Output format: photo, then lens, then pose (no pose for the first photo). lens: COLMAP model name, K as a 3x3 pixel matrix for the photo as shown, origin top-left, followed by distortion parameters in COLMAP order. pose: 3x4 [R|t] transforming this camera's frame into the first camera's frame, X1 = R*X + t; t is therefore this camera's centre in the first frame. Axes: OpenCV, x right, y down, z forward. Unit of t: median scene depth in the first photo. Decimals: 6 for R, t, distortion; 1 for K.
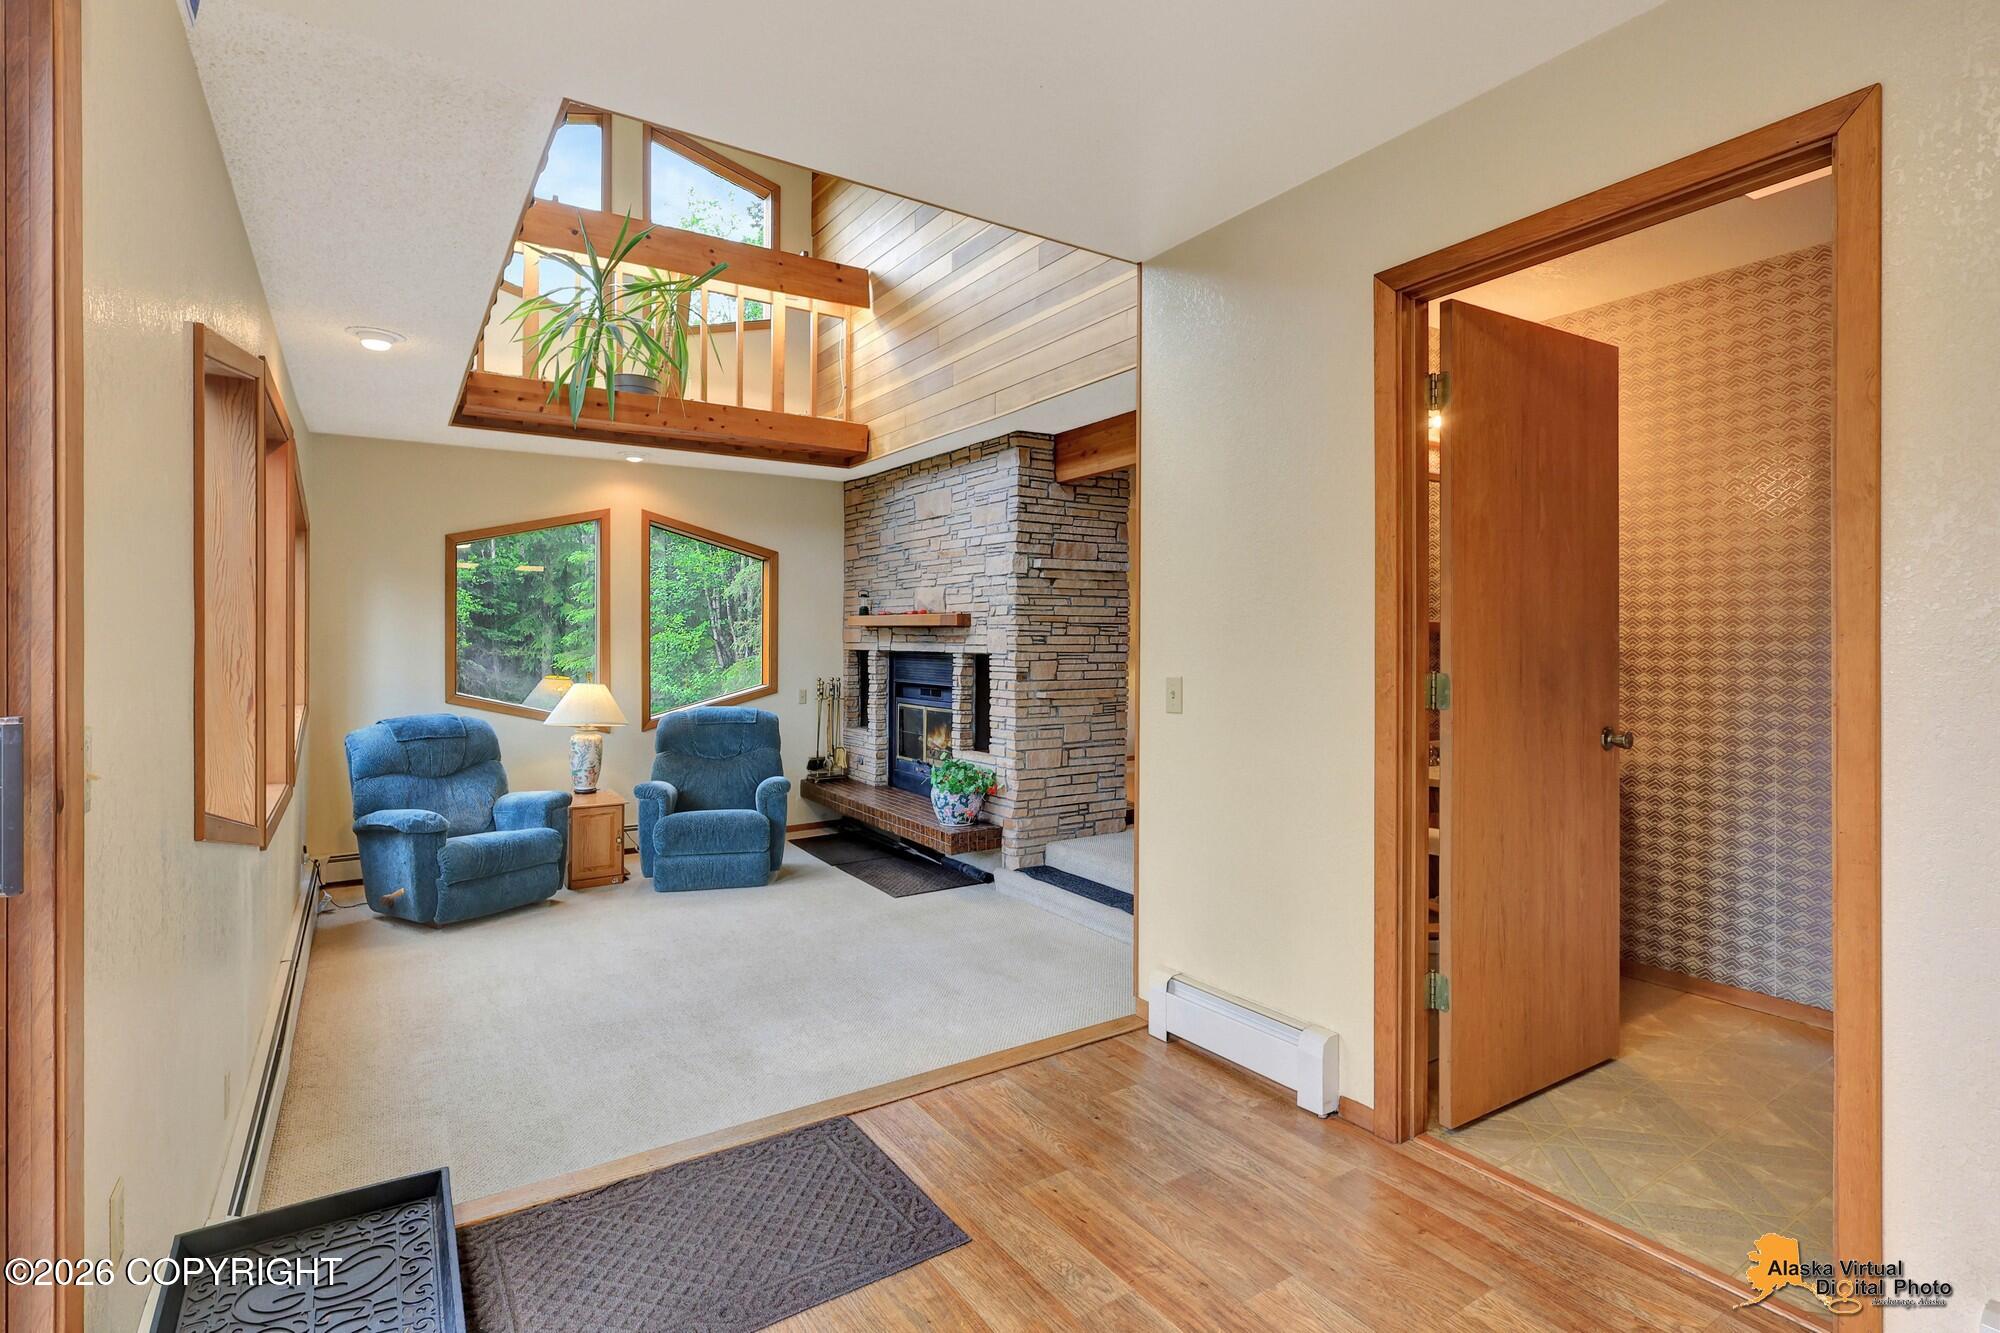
lens RADIAL K [[931.8, 0, 967.3], [0, 931.8, 646.0], [0, 0, 1]] dist [0.003416, 0.002064]
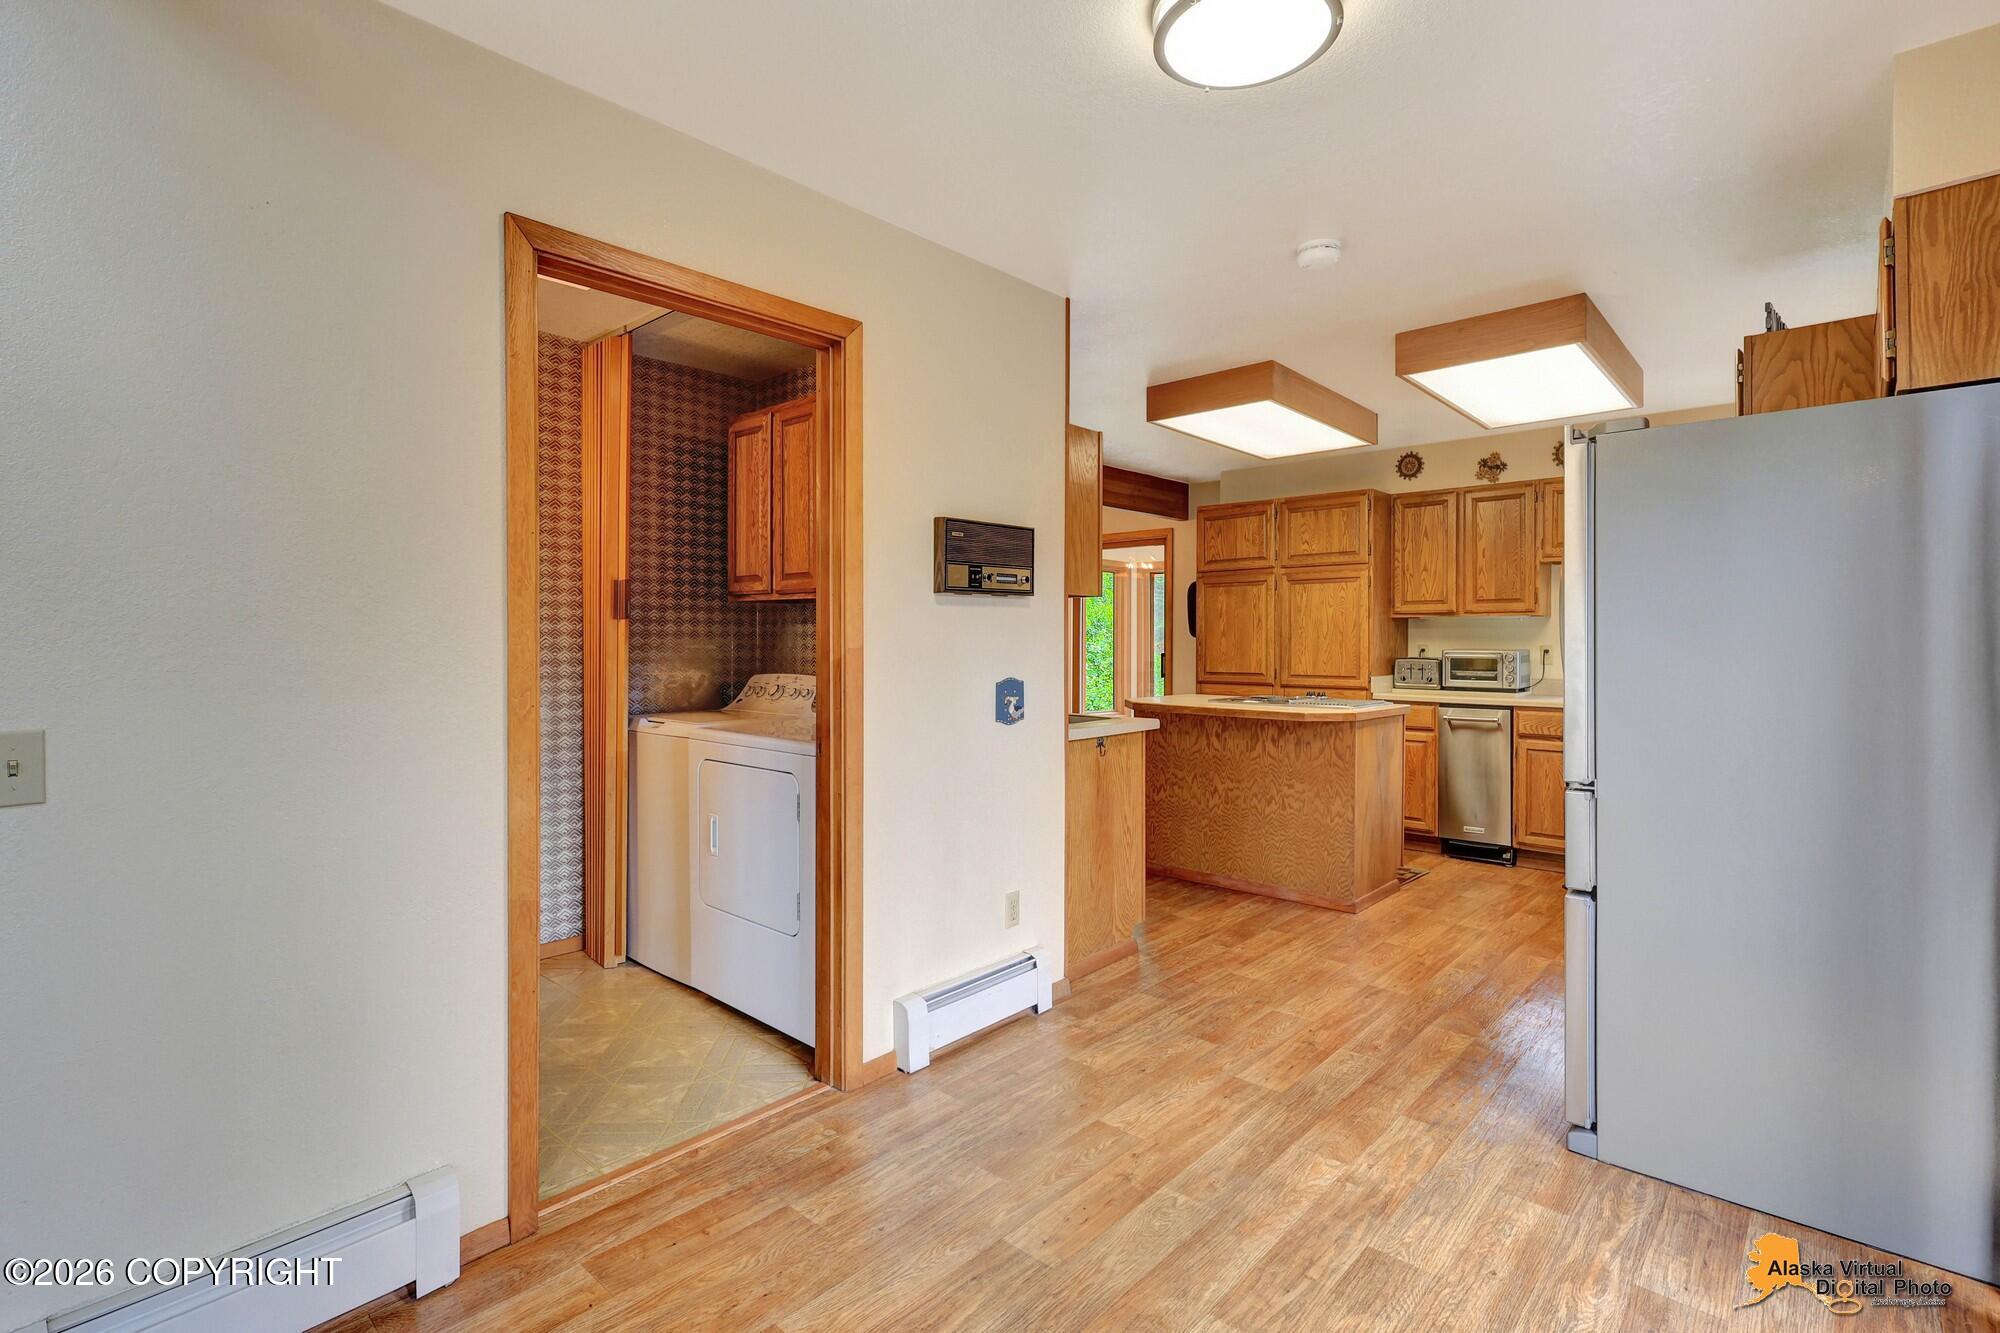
lens RADIAL K [[931.8, 0, 1025.1], [0, 931.8, 636.7], [0, 0, 1]] dist [0.003416, 0.002064]
pose [[-0.261474, 0.013472, 0.965117, -0.260314], [0.013644, 0.999854, -0.010260, -0.000640], [-0.965114, 0.010486, -0.261619, 0.409253]]
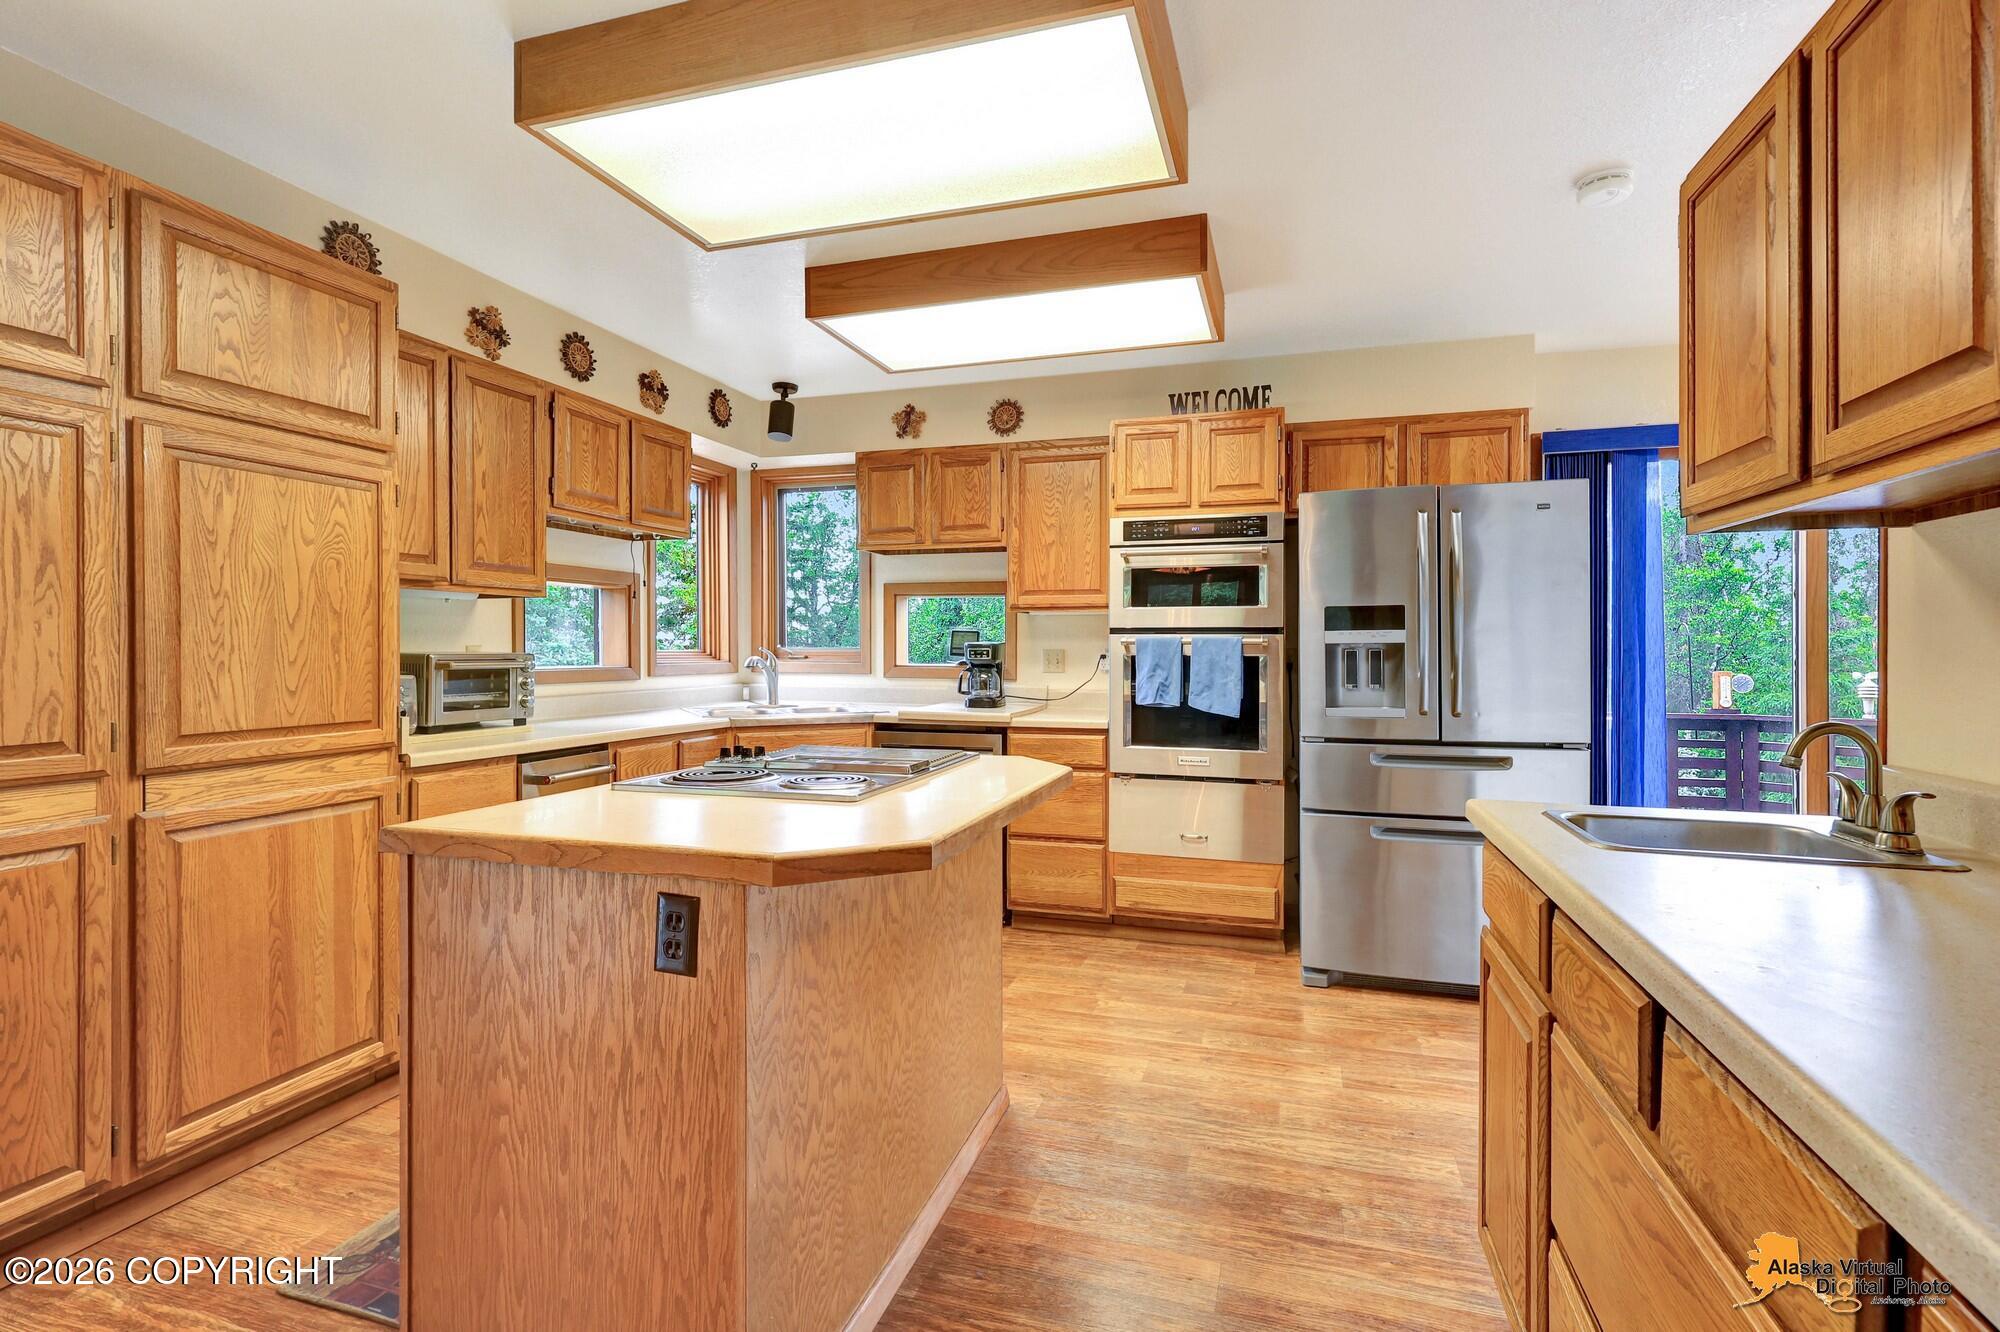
lens RADIAL K [[931.8, 0, 978.4], [0, 931.8, 637.9], [0, 0, 1]] dist [0.003416, 0.002064]
pose [[-0.790826, 0.000853, -0.612040, 0.978023], [-0.002511, 0.999986, 0.004638, -0.003379], [0.612036, 0.005205, -0.790813, 0.257822]]
